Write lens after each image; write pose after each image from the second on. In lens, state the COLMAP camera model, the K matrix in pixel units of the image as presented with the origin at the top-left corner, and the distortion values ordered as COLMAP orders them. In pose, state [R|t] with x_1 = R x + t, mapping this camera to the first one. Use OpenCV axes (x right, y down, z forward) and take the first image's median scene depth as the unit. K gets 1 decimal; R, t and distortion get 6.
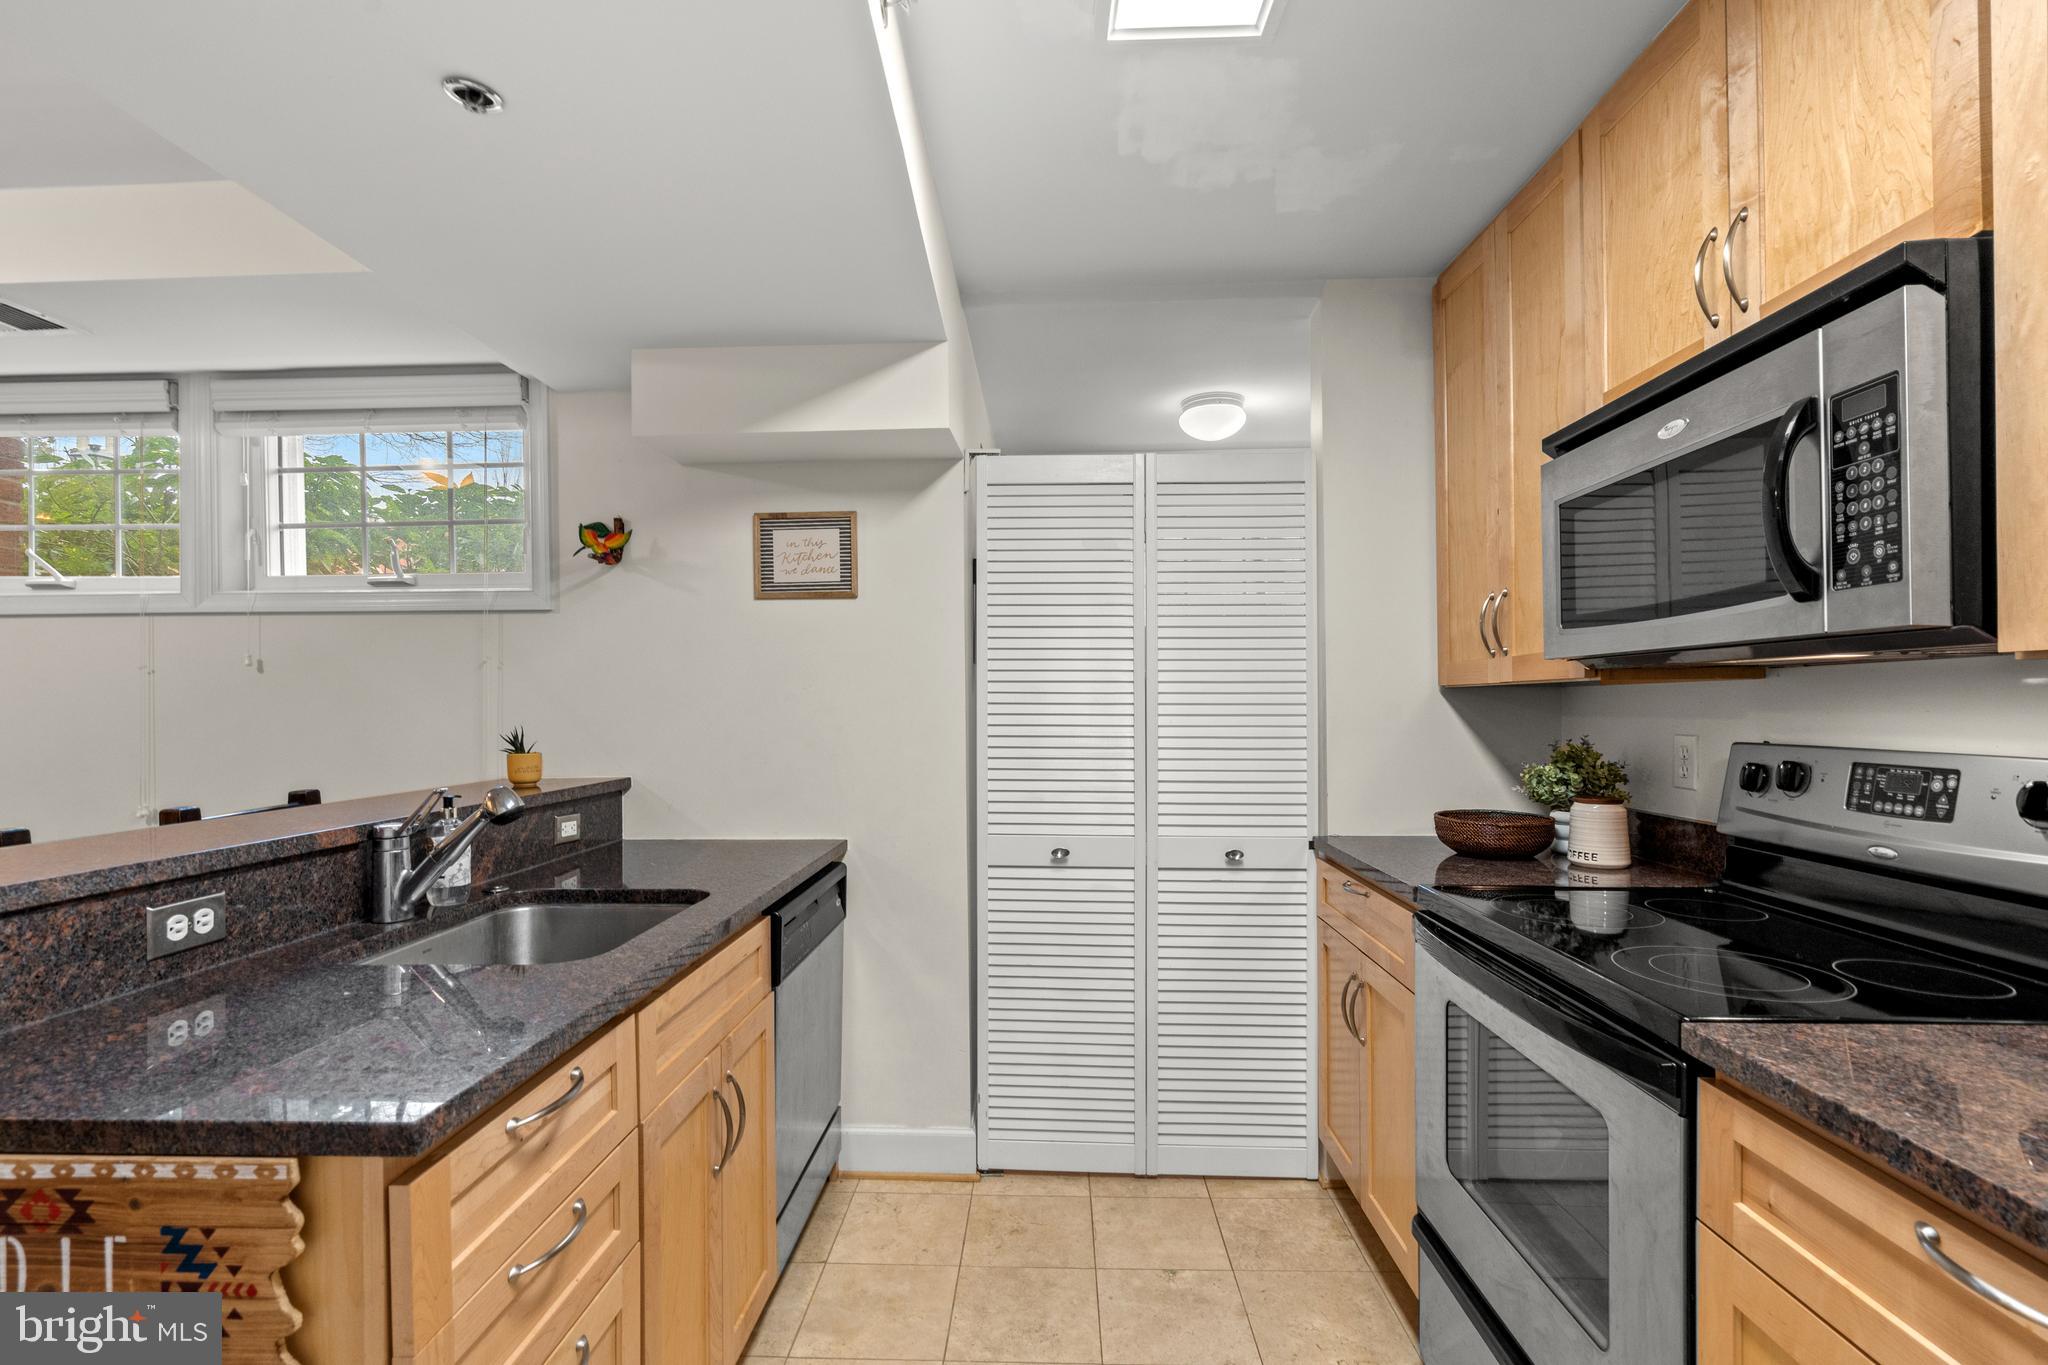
lens RADIAL K [[936.9, 0, 1007.7], [0, 936.9, 704.3], [0, 0, 1]] dist [-0.000983, 0.000155]
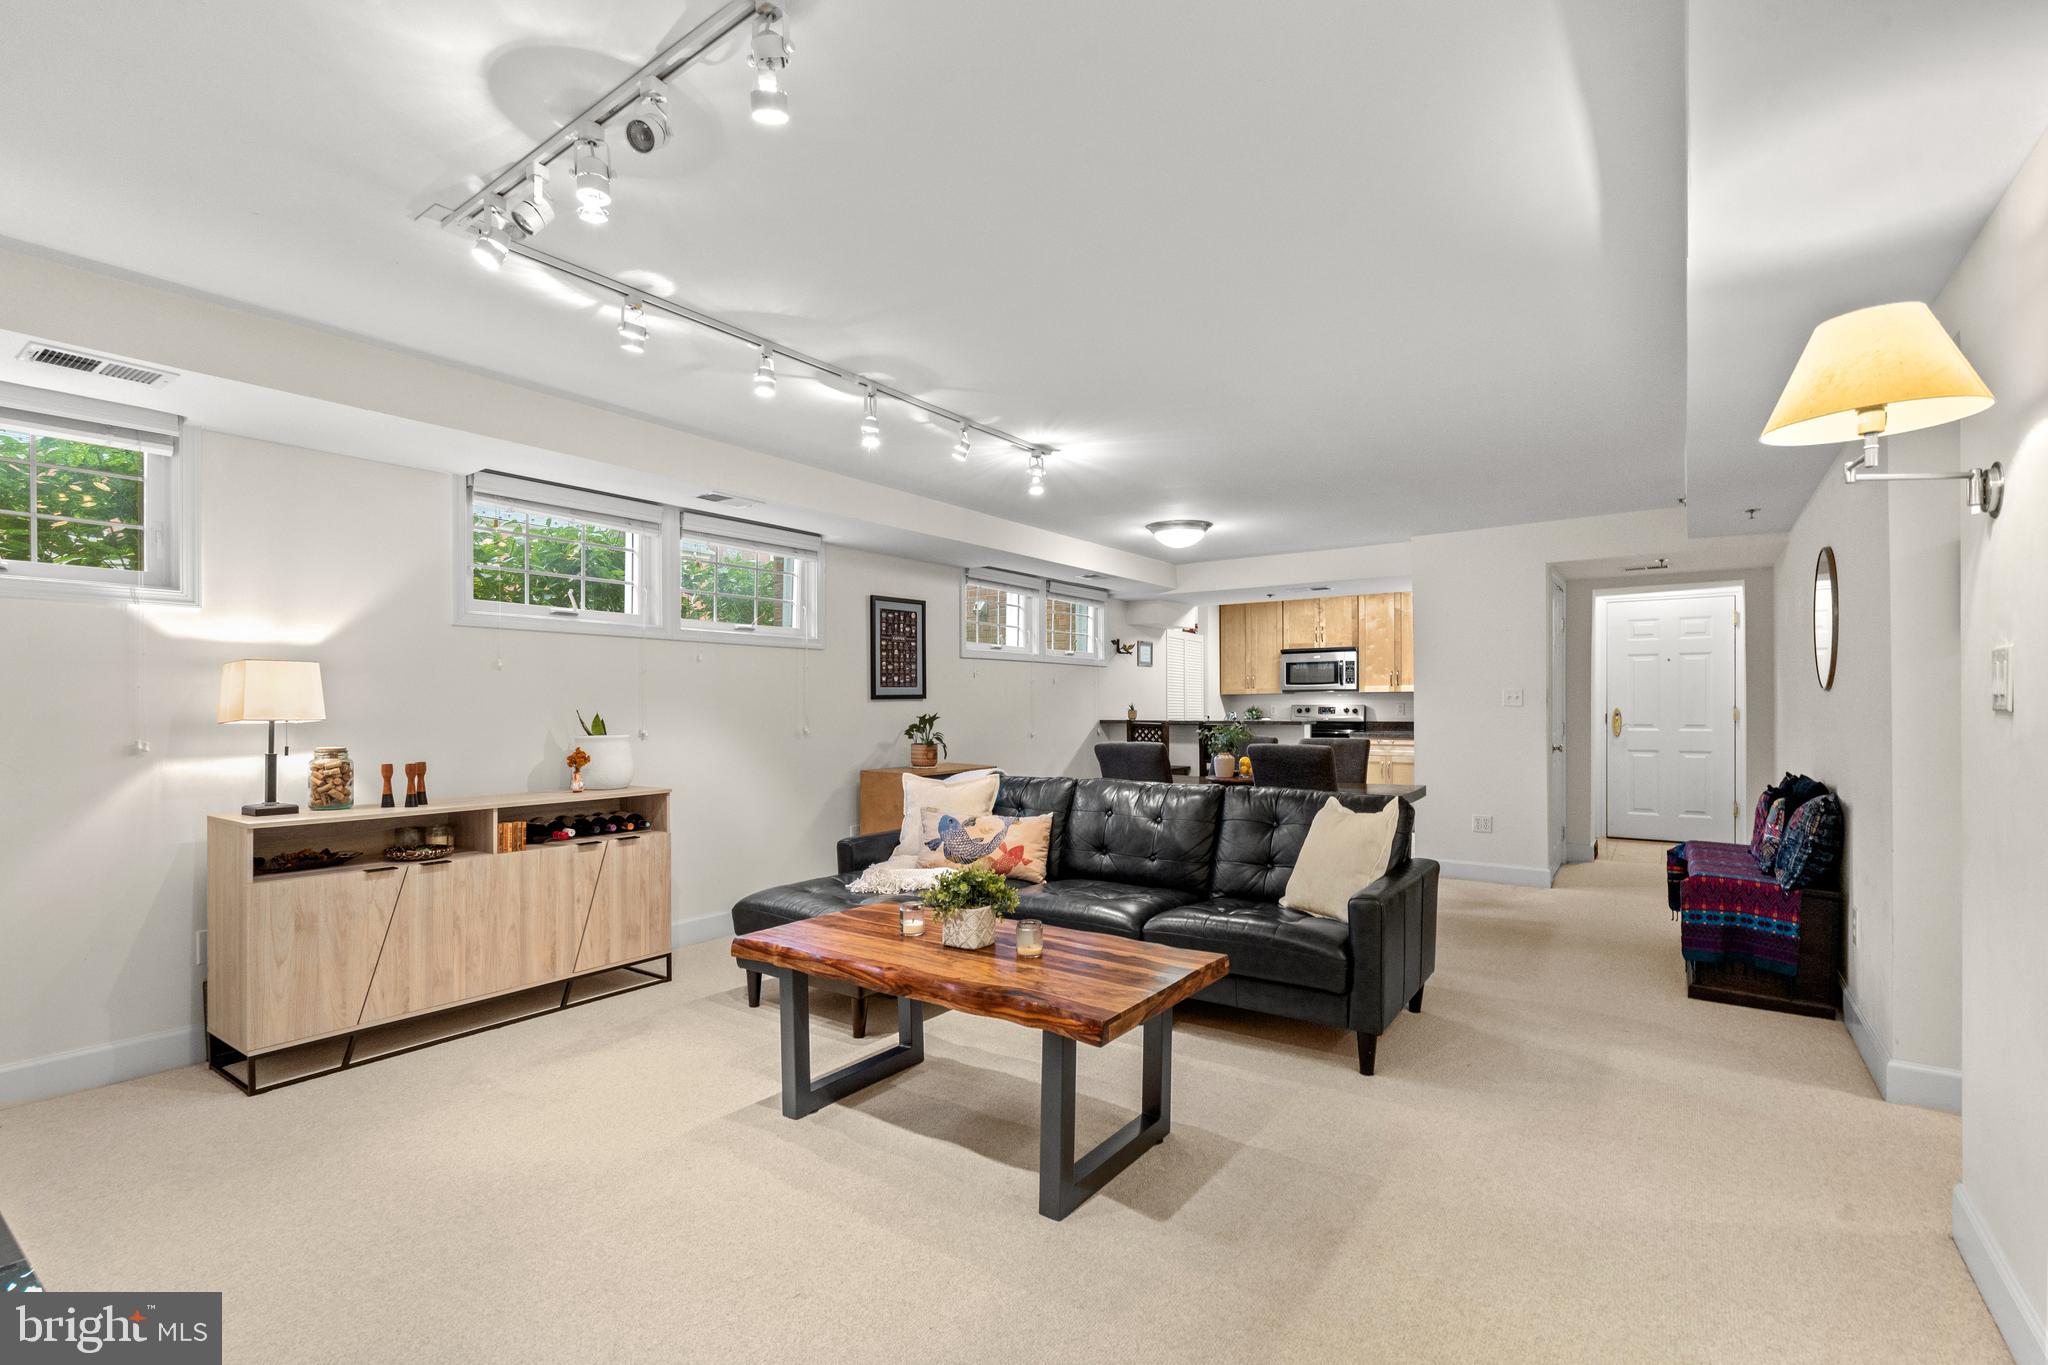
lens RADIAL K [[928.7, 0, 1018.8], [0, 928.7, 705.4], [0, 0, 1]] dist [-0.002060, 0.001036]
pose [[0.546191, 0.003904, 0.837652, -6.255148], [0.001182, 0.999985, -0.005432, 0.090067], [-0.837660, 0.003957, 0.546178, -0.885330]]
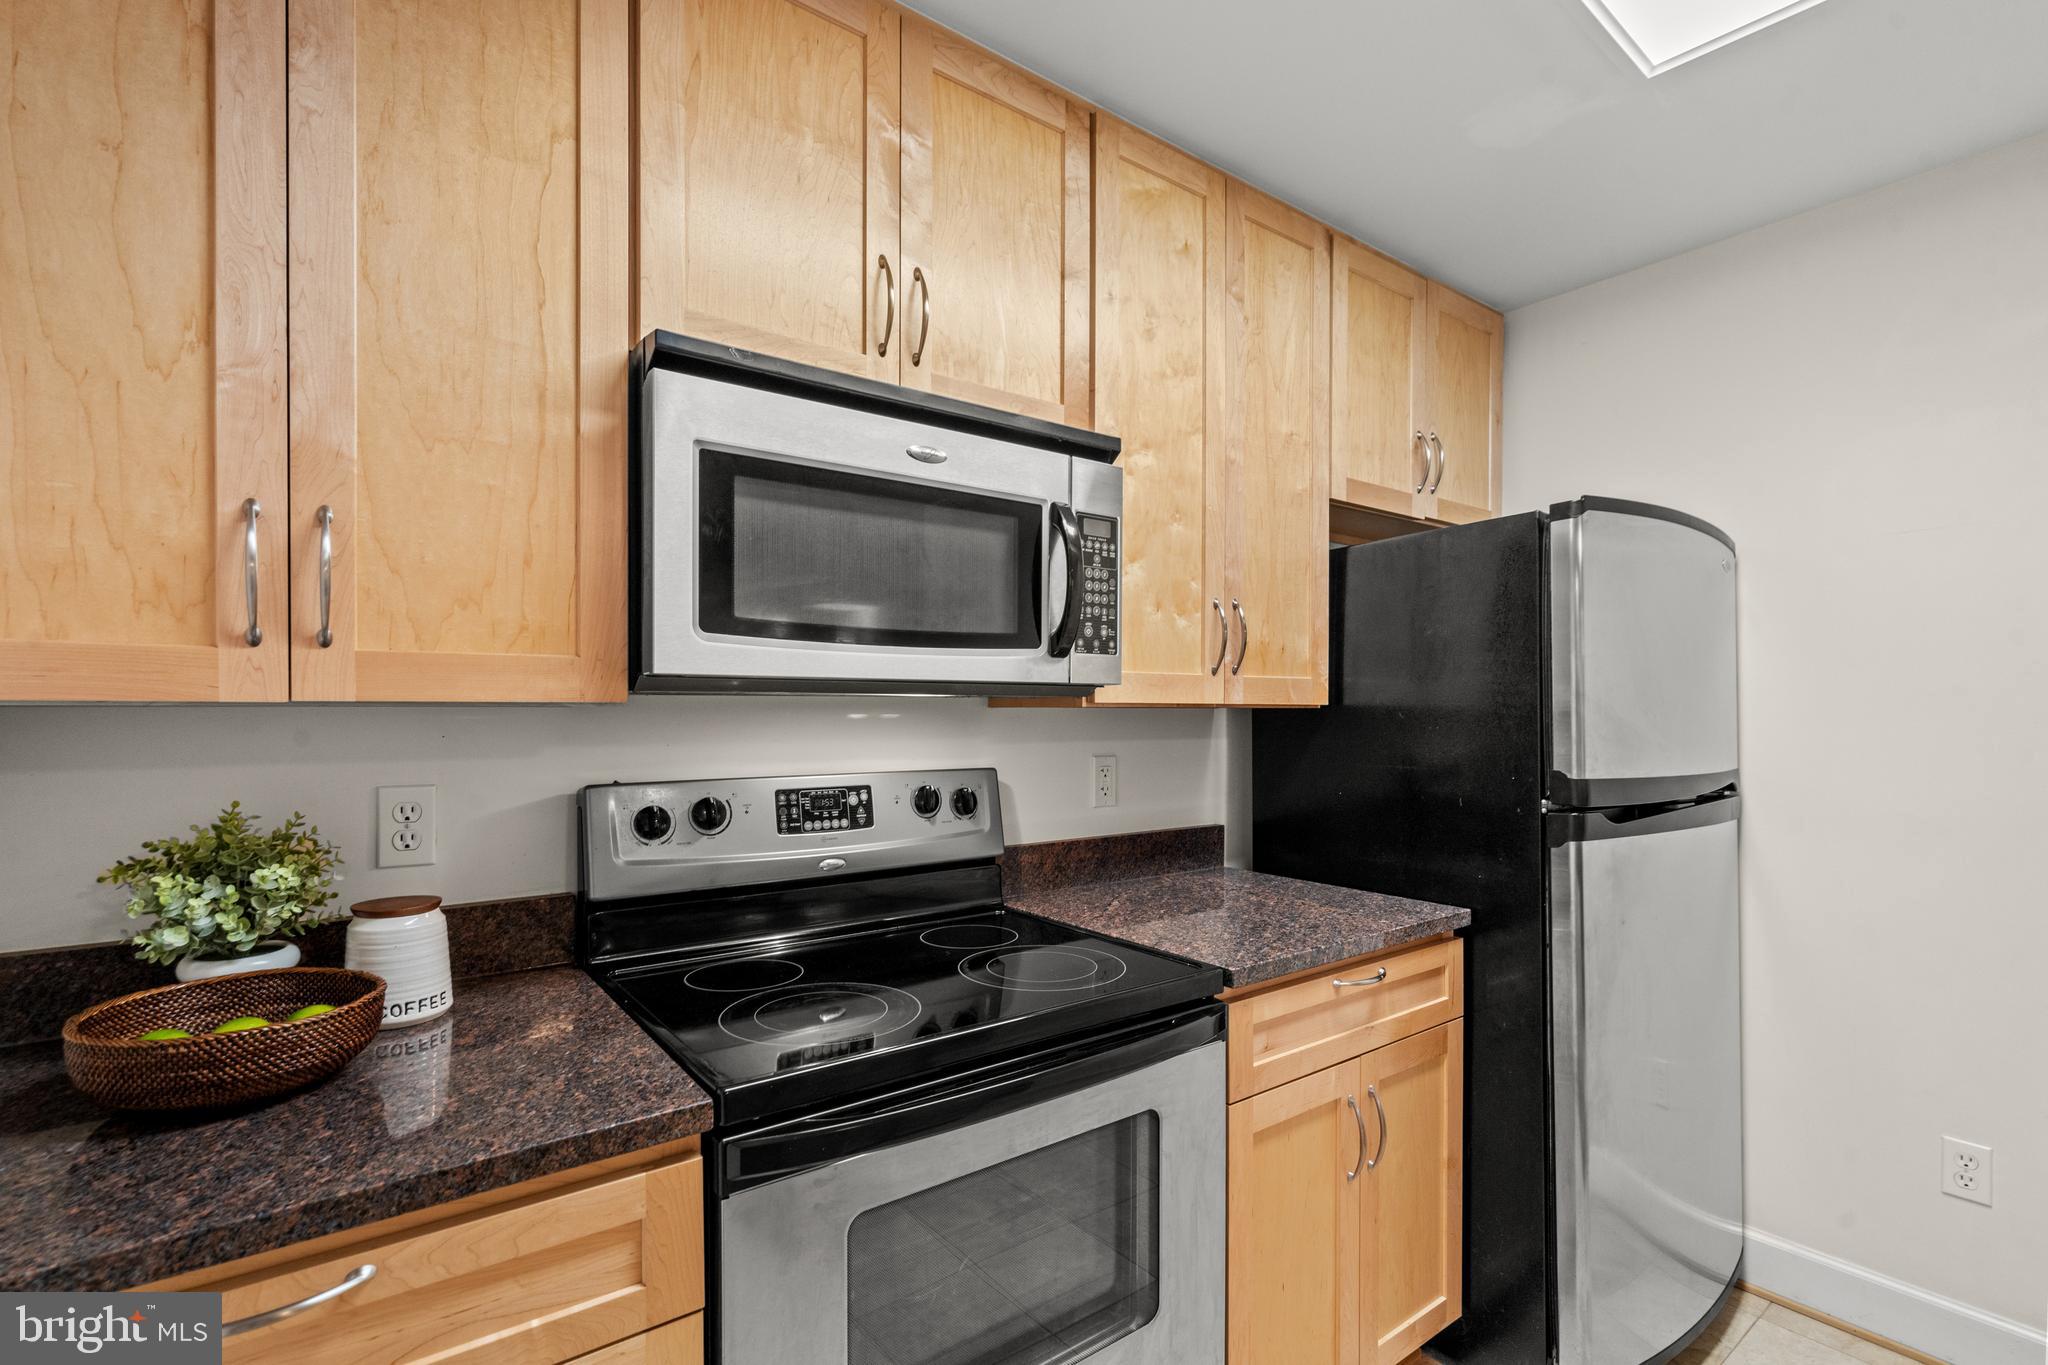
lens RADIAL K [[932.0, 0, 1026.1], [0, 932.0, 718.3], [0, 0, 1]] dist [-0.005547, -0.000063]
pose [[-0.639935, -0.000613, 0.768429, -0.100874], [0.002940, 0.999990, 0.003246, -0.024225], [-0.768423, 0.004337, -0.639927, 1.578422]]
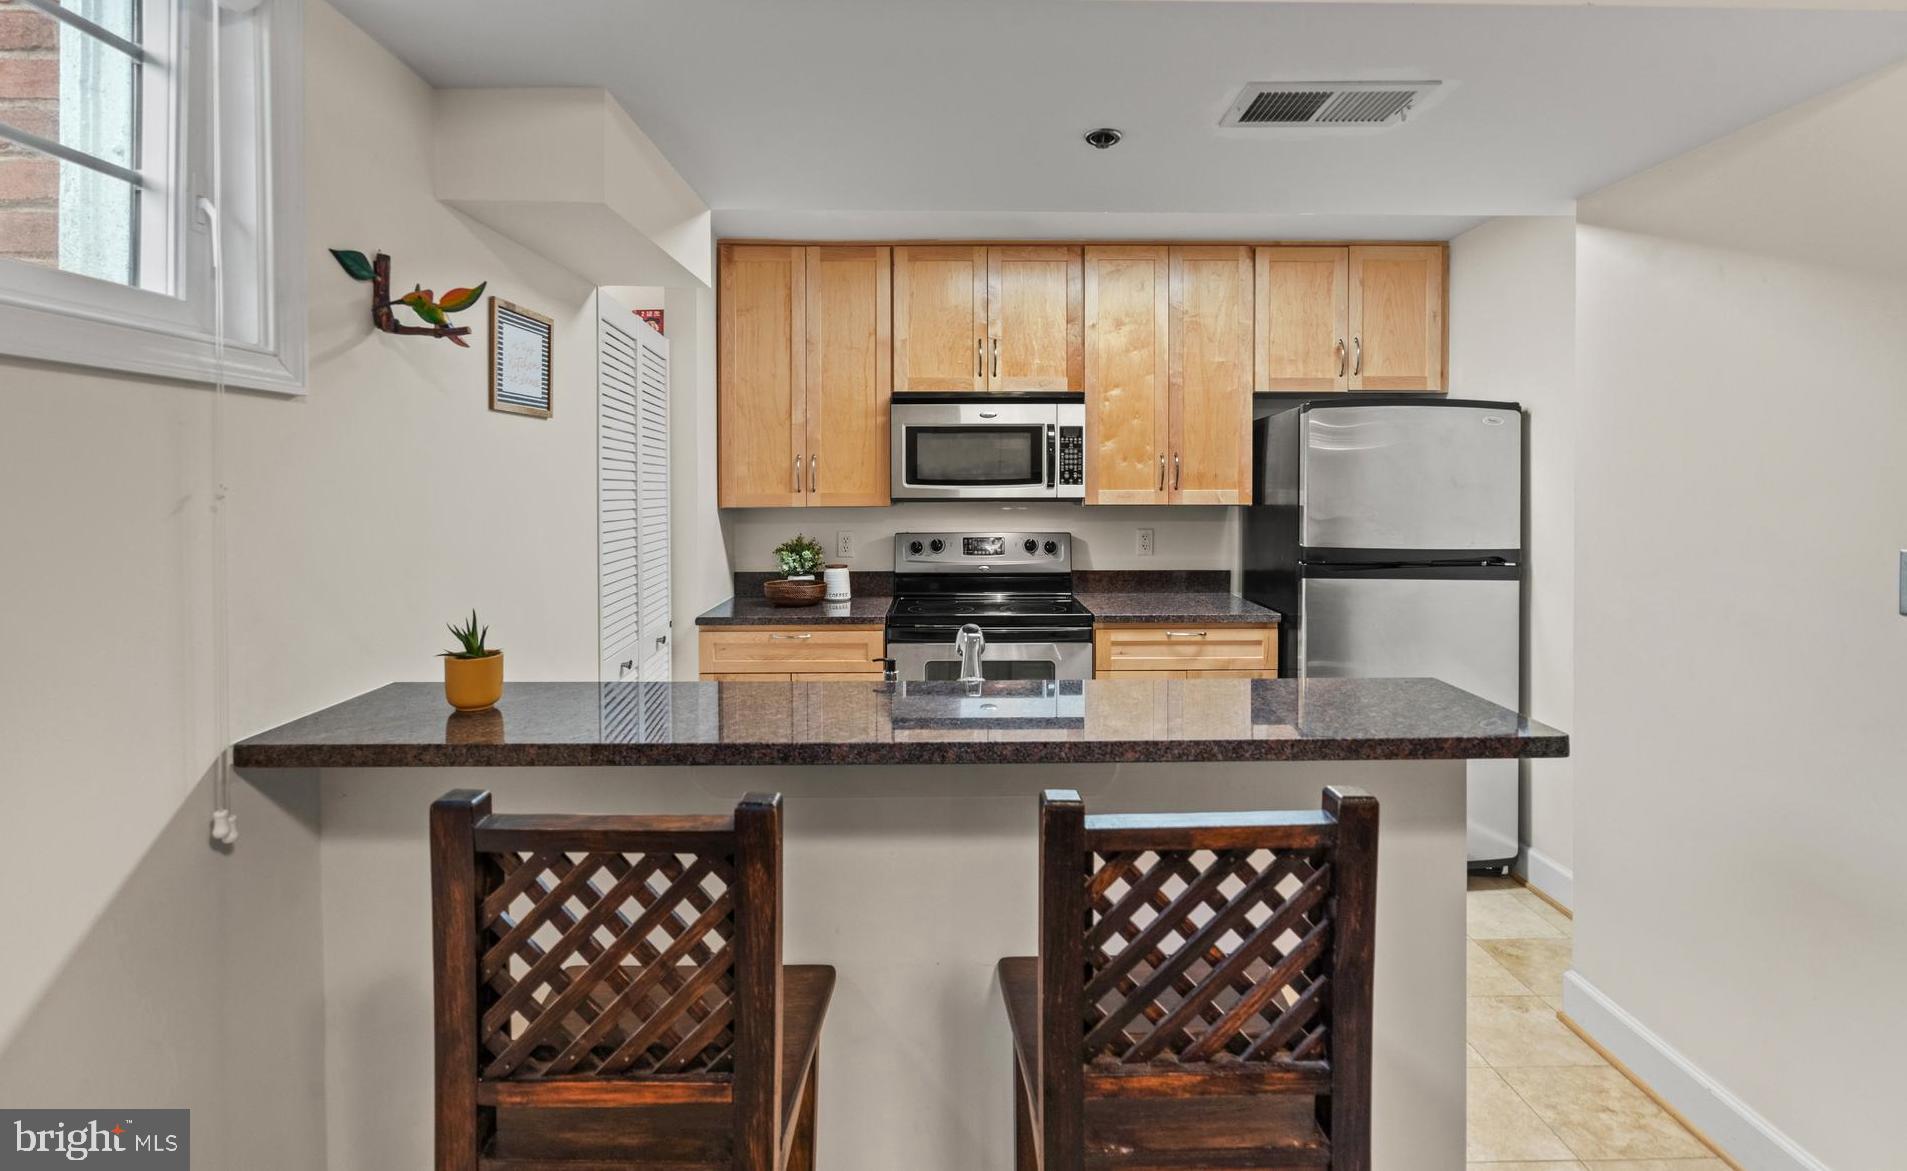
lens RADIAL K [[920.3, 0, 954.4], [0, 920.3, 485.1], [0, 0, 1]] dist [-0.019498, 0.000287]
pose [[-0.054610, 0.002795, 0.998504, -1.927449], [0.003378, 0.999991, -0.002614, -0.092239], [-0.998502, 0.003230, -0.054619, 1.267356]]
